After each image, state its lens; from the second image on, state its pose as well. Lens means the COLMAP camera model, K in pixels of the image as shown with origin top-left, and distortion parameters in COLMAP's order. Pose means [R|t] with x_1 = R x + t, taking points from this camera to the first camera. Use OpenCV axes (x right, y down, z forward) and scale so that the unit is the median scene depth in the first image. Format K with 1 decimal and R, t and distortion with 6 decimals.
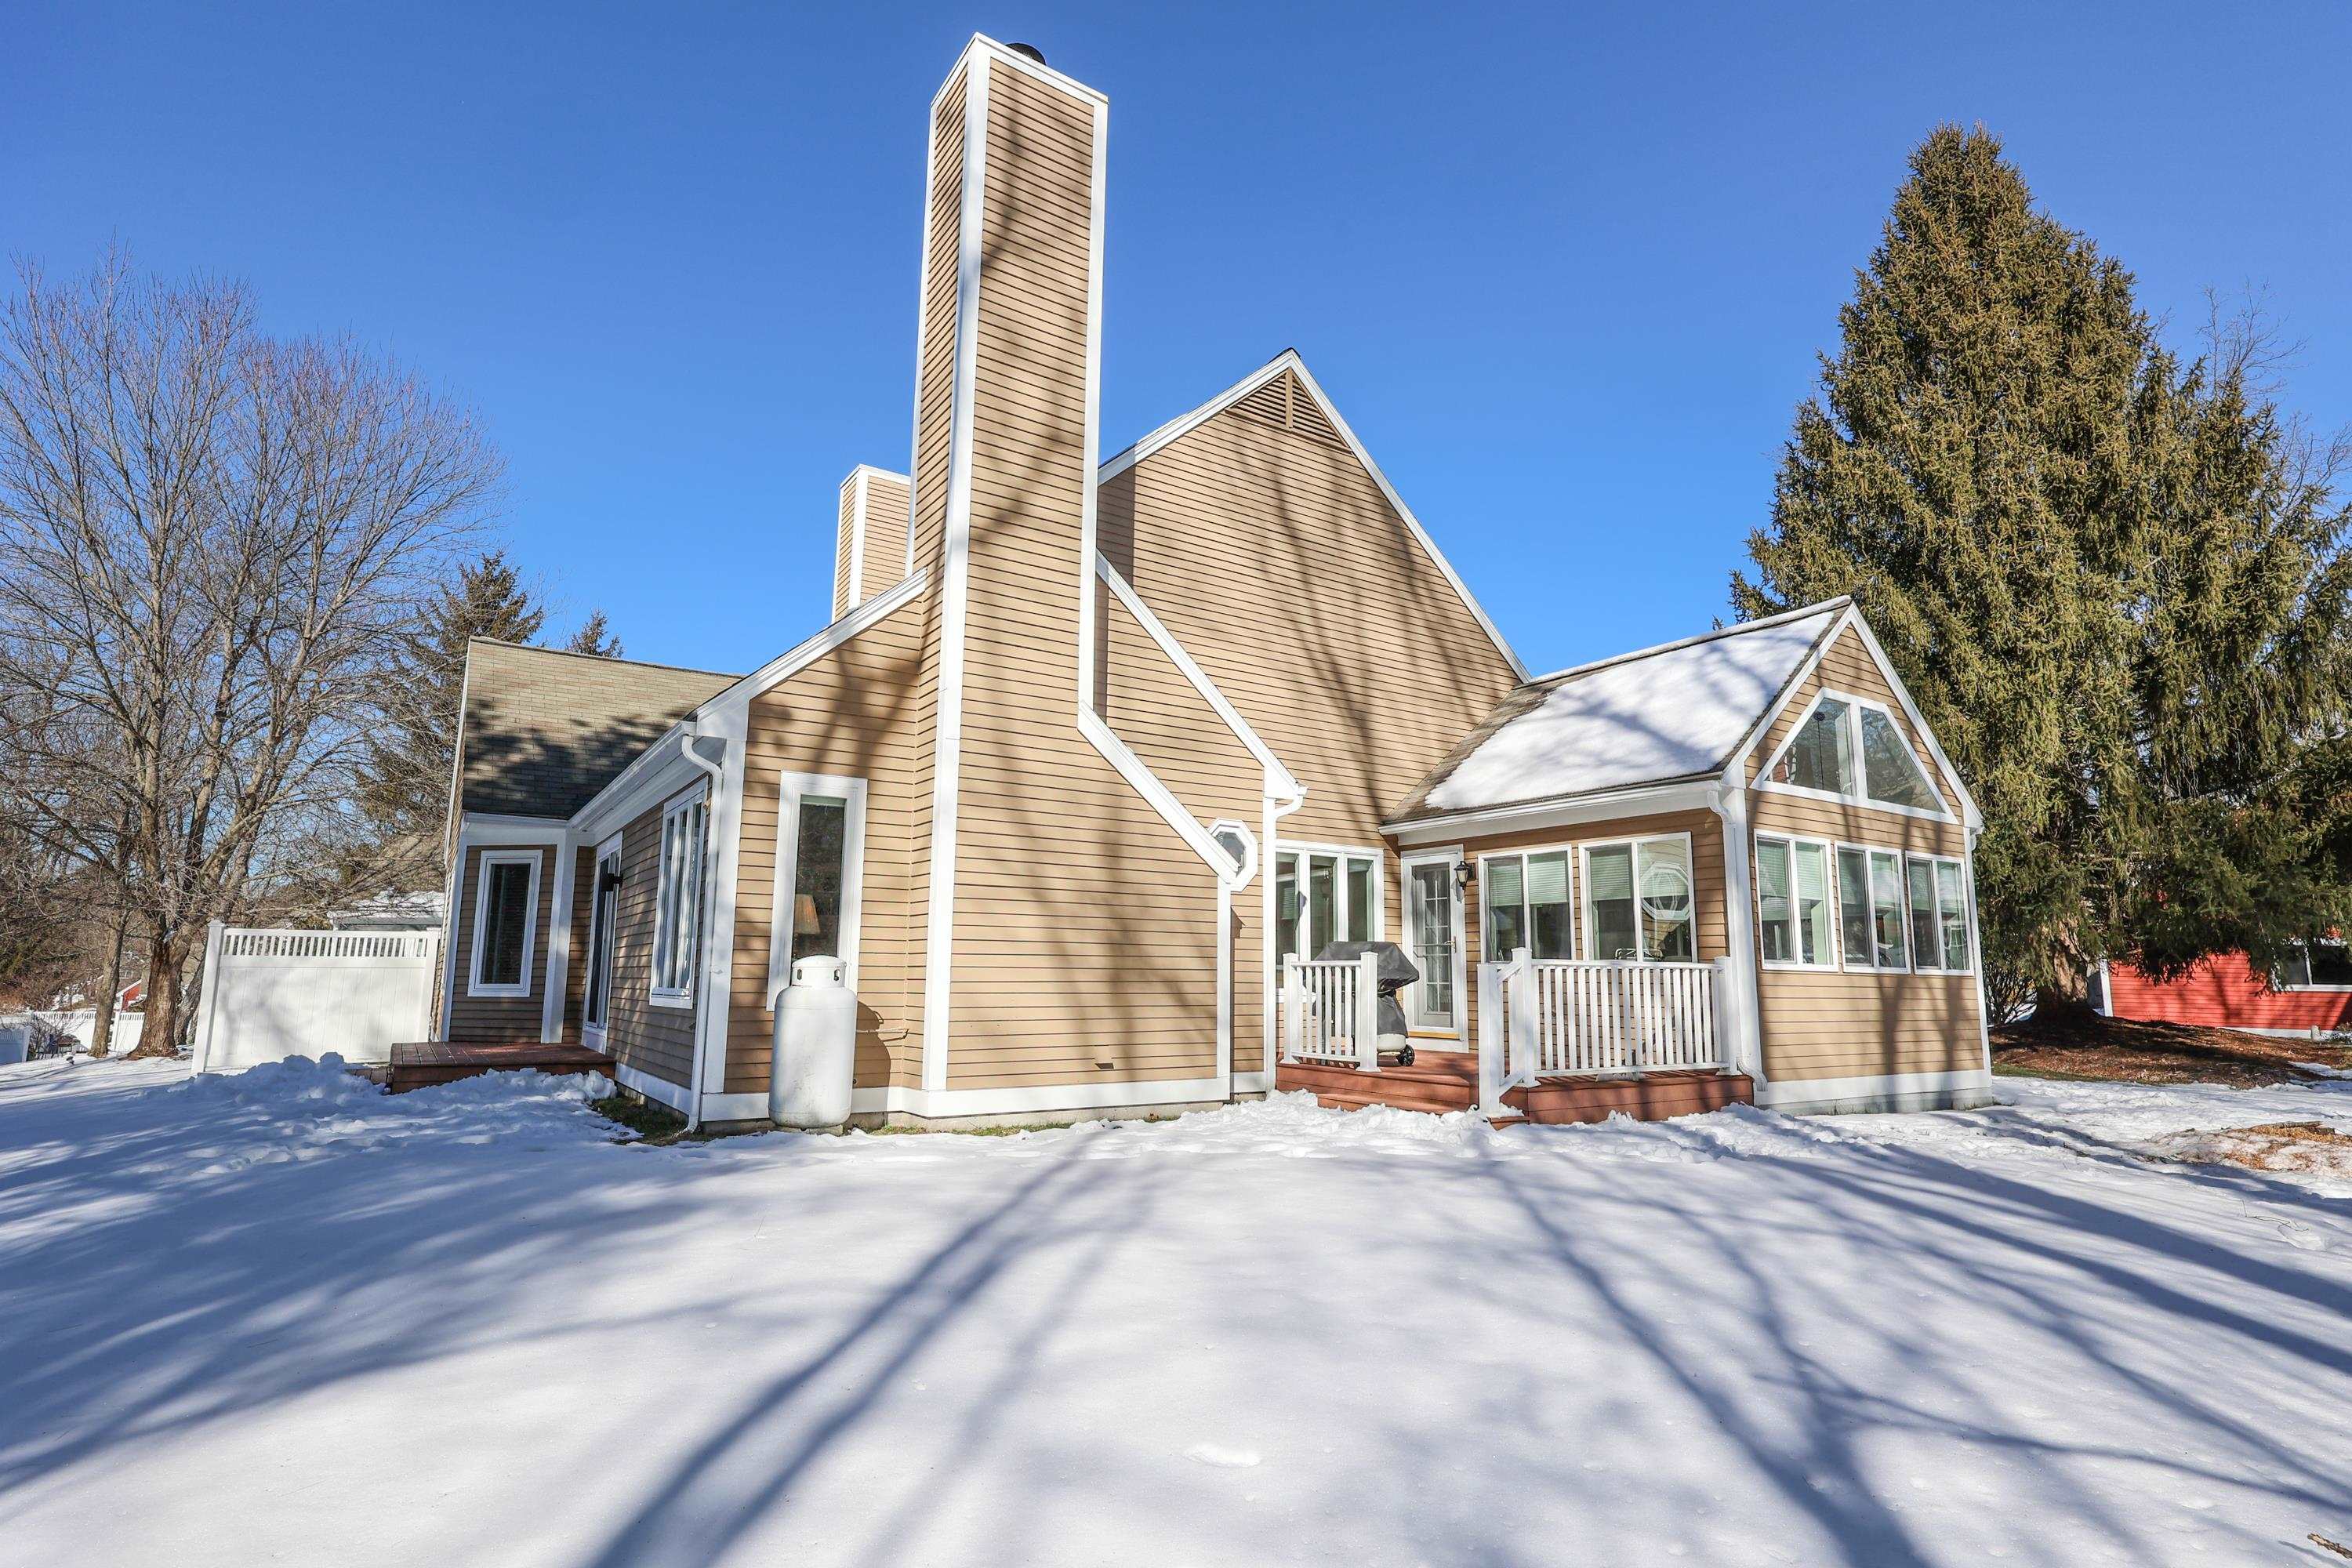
lens RADIAL K [[1252.0, 0, 1247.0], [0, 1252.0, 784.3], [0, 0, 1]] dist [0.001335, -0.000966]
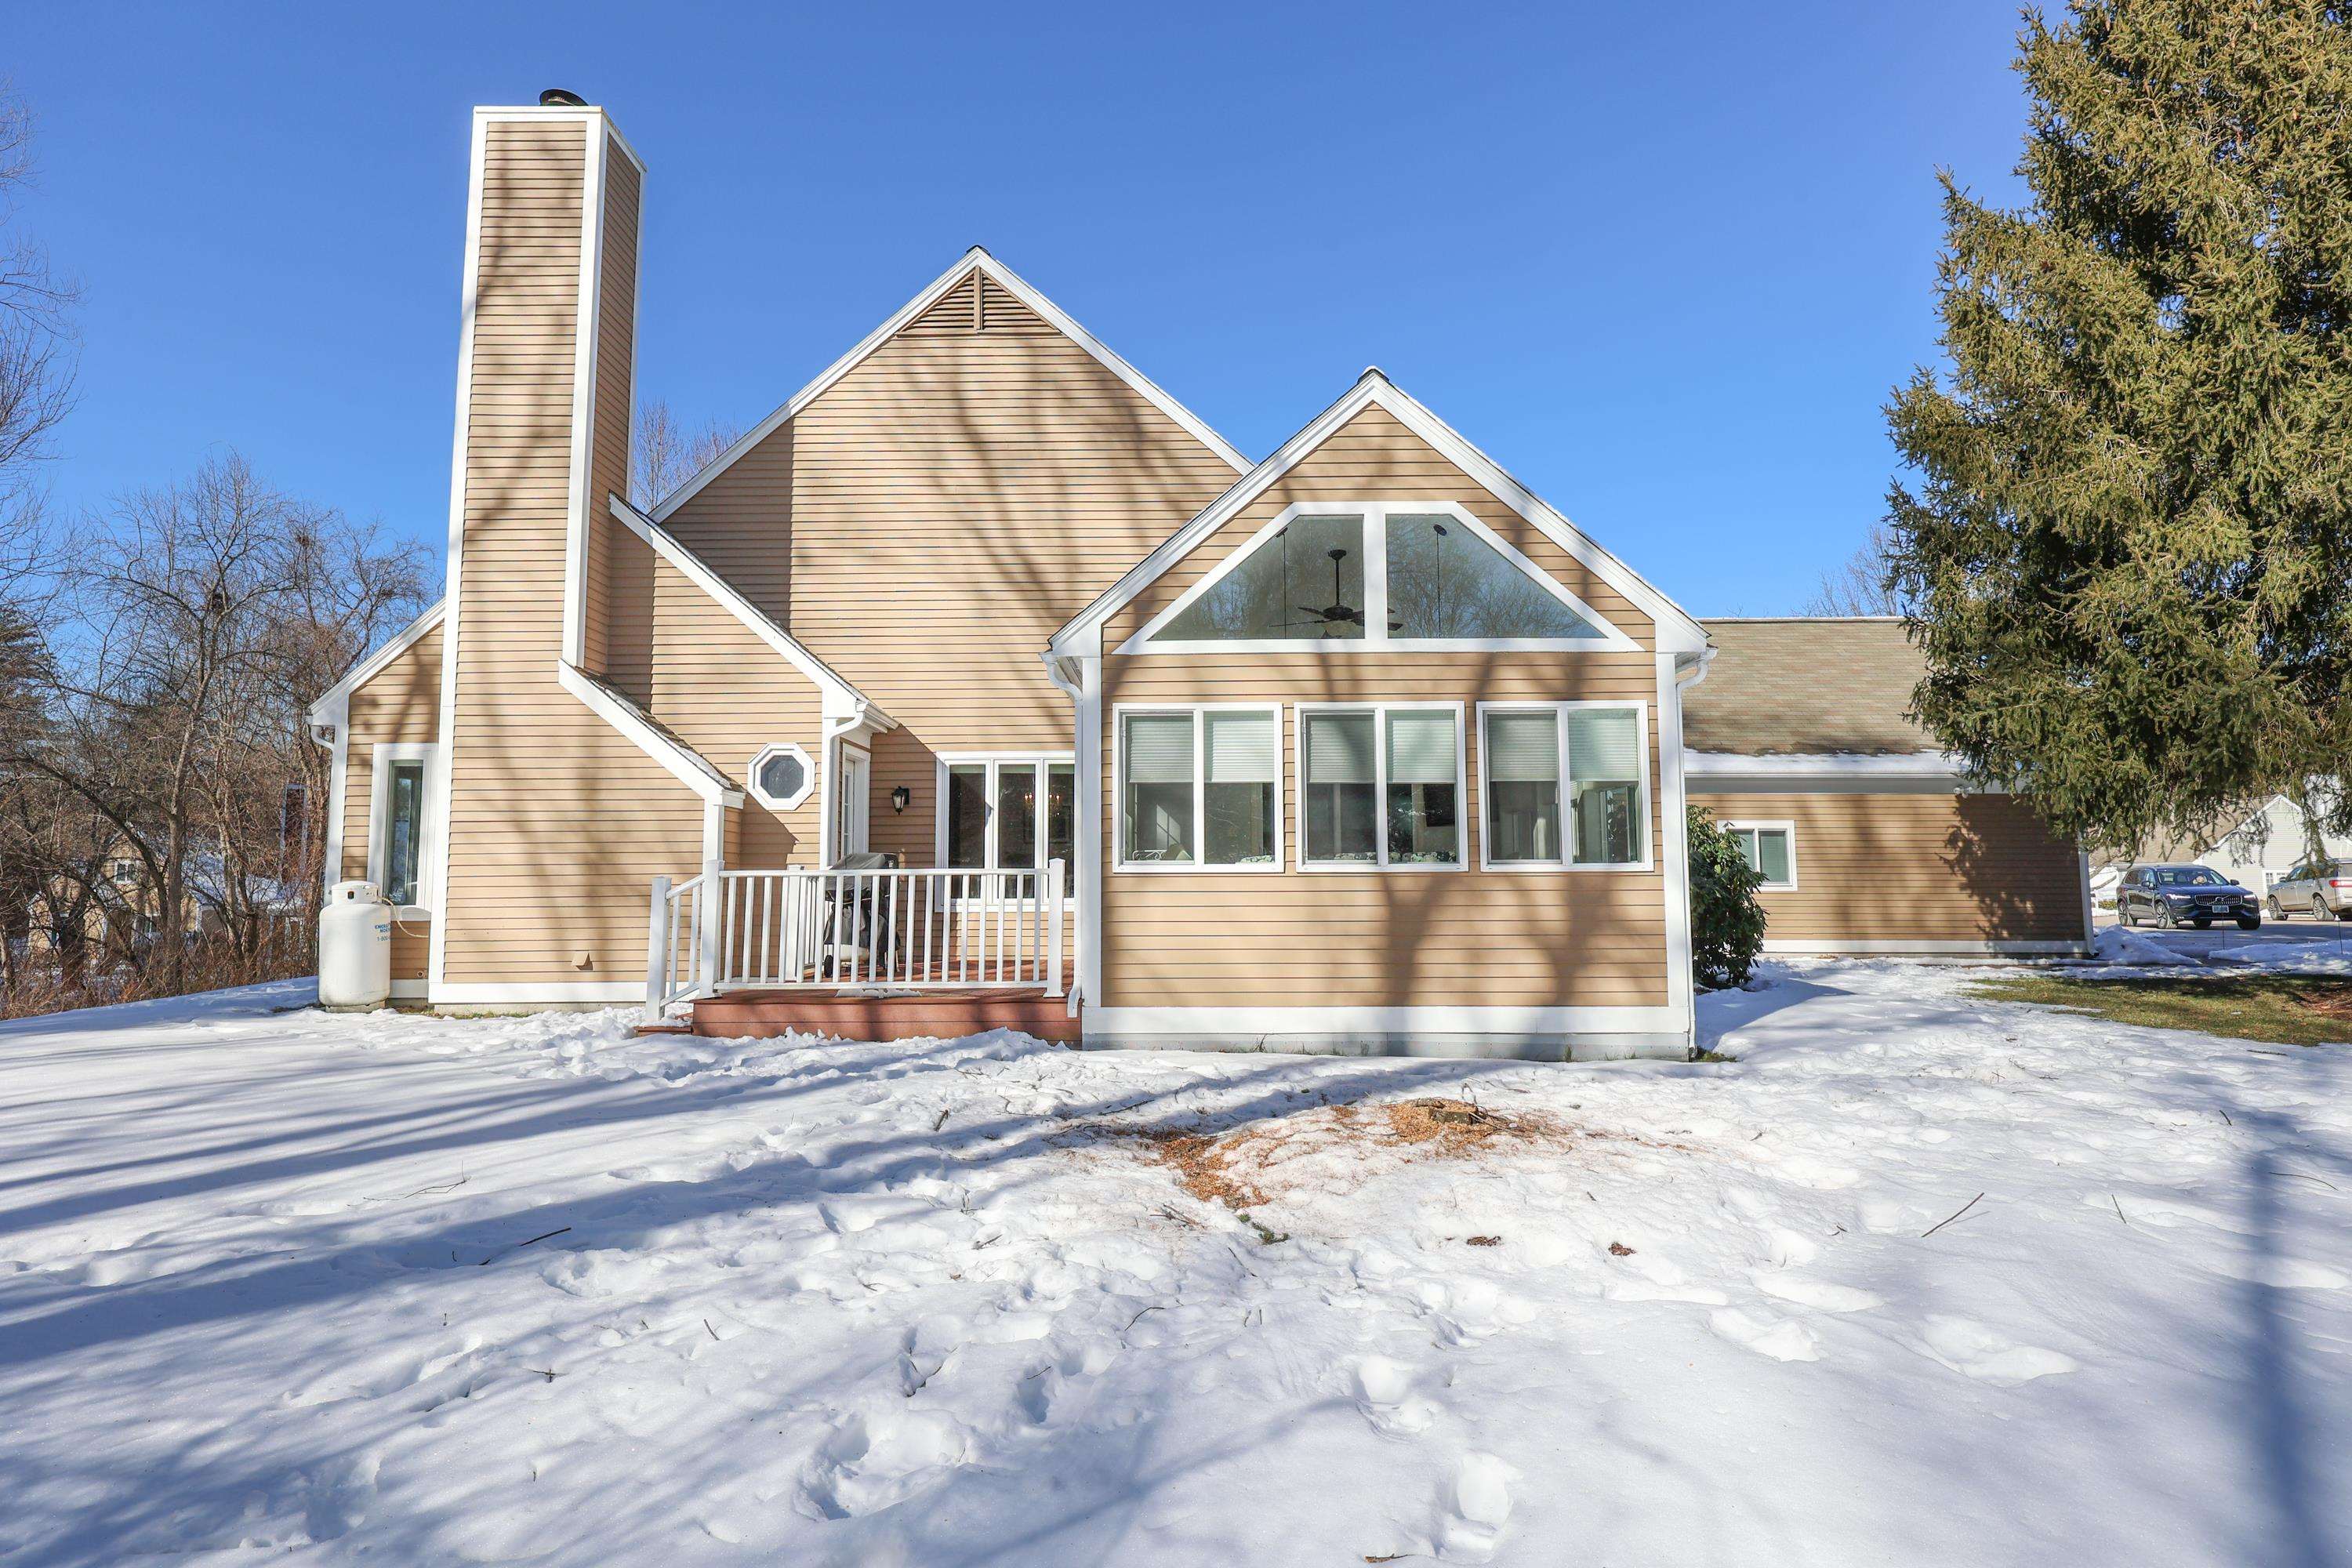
lens RADIAL K [[1252.0, 0, 1247.0], [0, 1252.0, 784.3], [0, 0, 1]] dist [0.001335, -0.000966]
pose [[0.799732, -0.063002, -0.597042, 1.041993], [0.107612, 0.993415, 0.039317, 0.070975], [0.590633, -0.095691, 0.801246, 0.420857]]
